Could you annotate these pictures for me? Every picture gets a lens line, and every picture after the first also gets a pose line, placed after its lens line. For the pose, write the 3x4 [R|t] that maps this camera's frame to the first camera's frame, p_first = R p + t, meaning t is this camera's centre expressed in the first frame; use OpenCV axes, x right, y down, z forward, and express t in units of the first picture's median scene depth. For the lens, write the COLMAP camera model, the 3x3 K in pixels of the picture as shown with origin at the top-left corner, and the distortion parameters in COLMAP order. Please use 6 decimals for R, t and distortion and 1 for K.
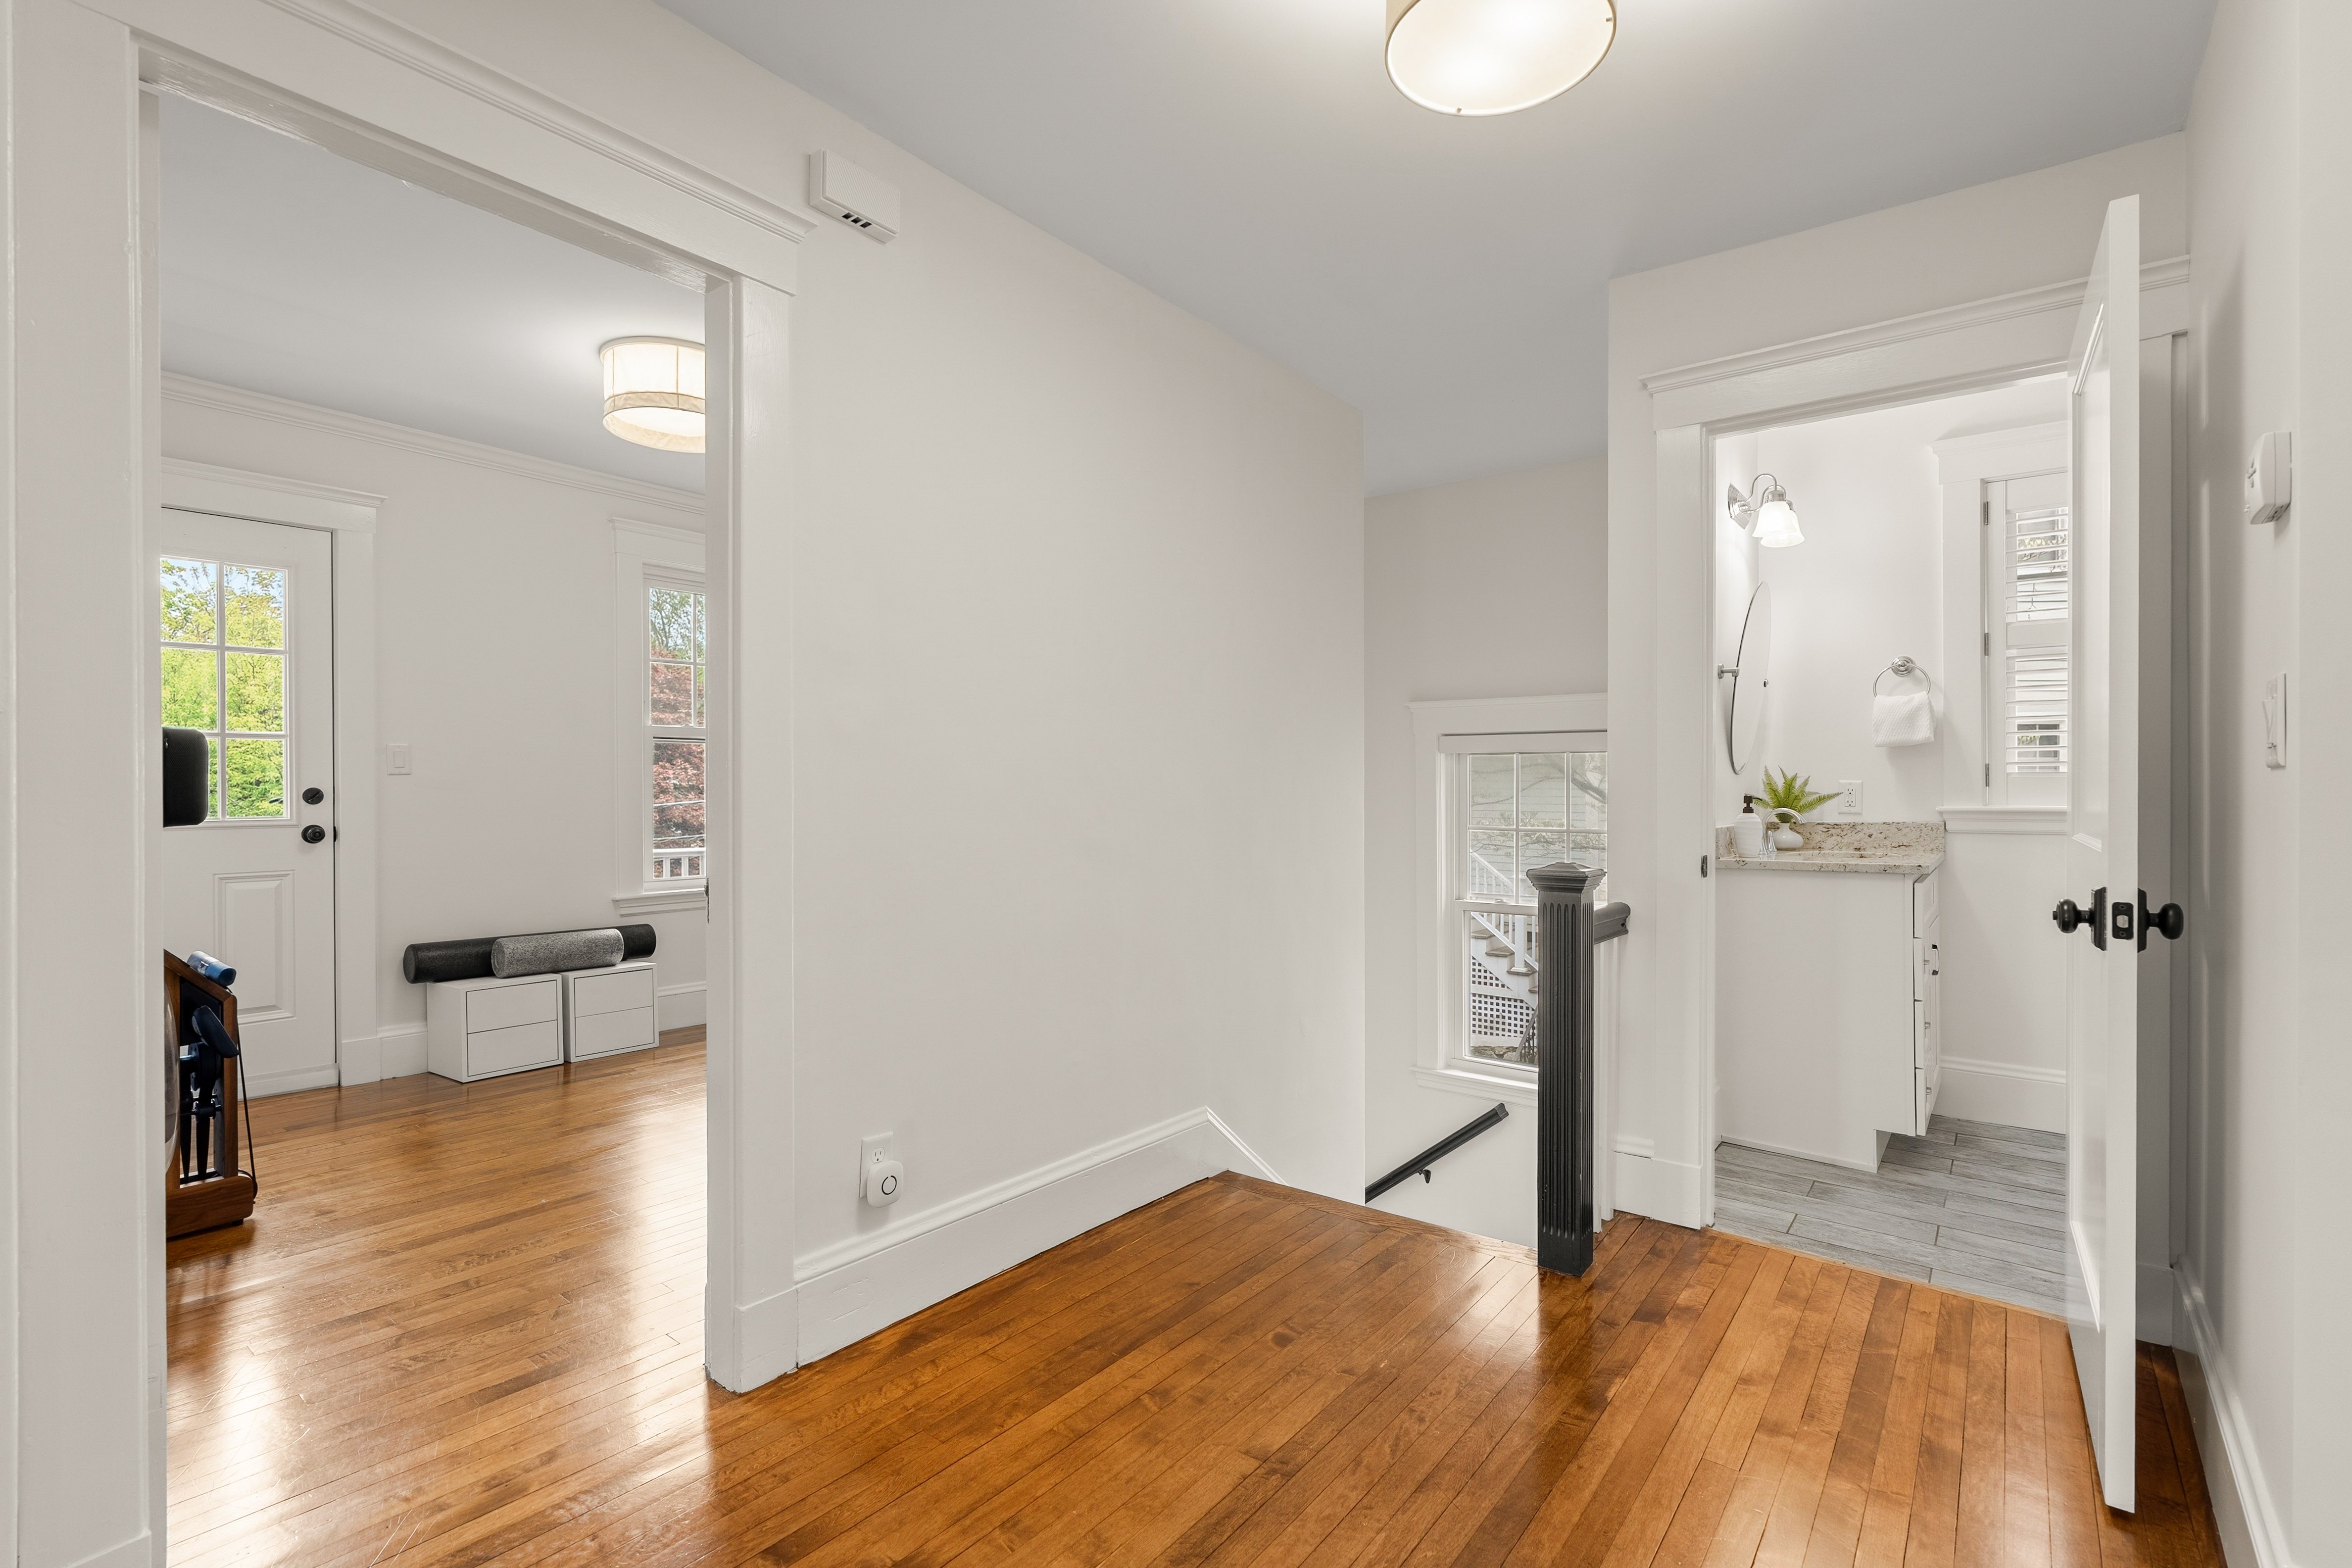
lens RADIAL K [[1073.8, 0, 1176.4], [0, 1073.8, 793.7], [0, 0, 1]] dist [0.001119, 0.000167]
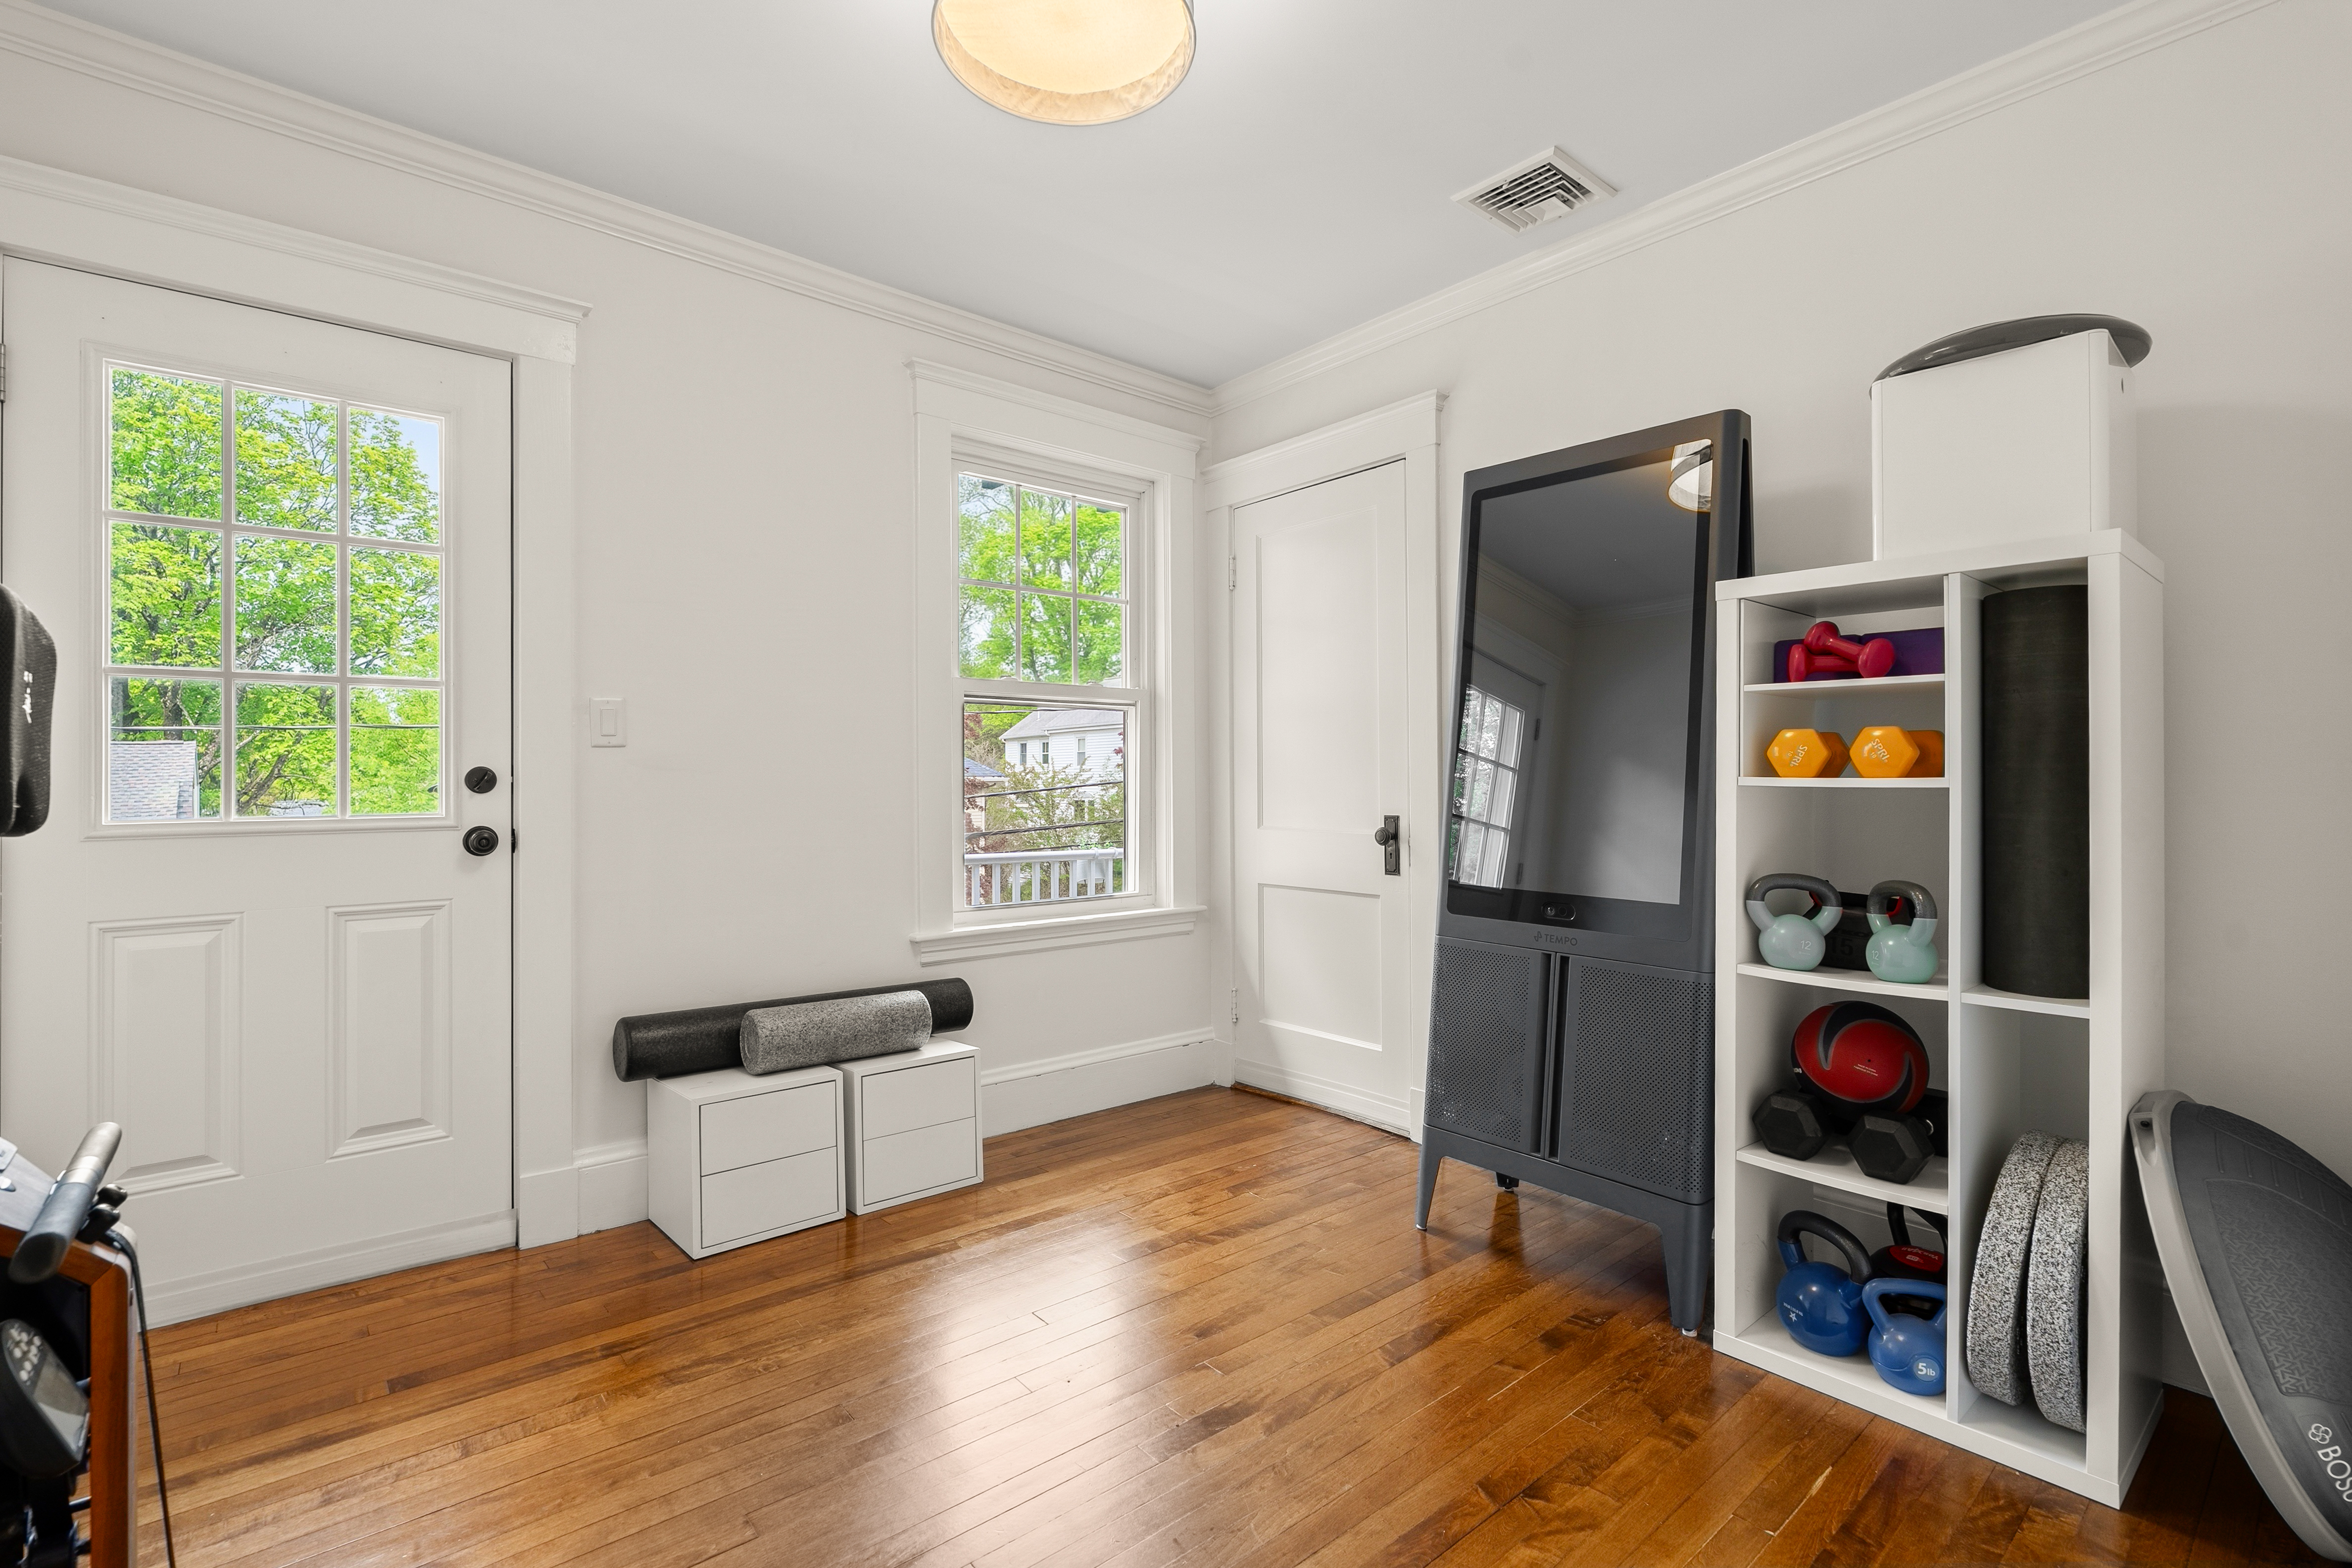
lens RADIAL K [[1073.2, 0, 1183.5], [0, 1073.2, 781.9], [0, 0, 1]] dist [-0.000923, -0.000320]
pose [[0.981129, 0.001222, -0.193353, -0.282336], [-0.001635, 0.999997, -0.001976, 0.003798], [0.193350, 0.002255, 0.981127, 0.467531]]
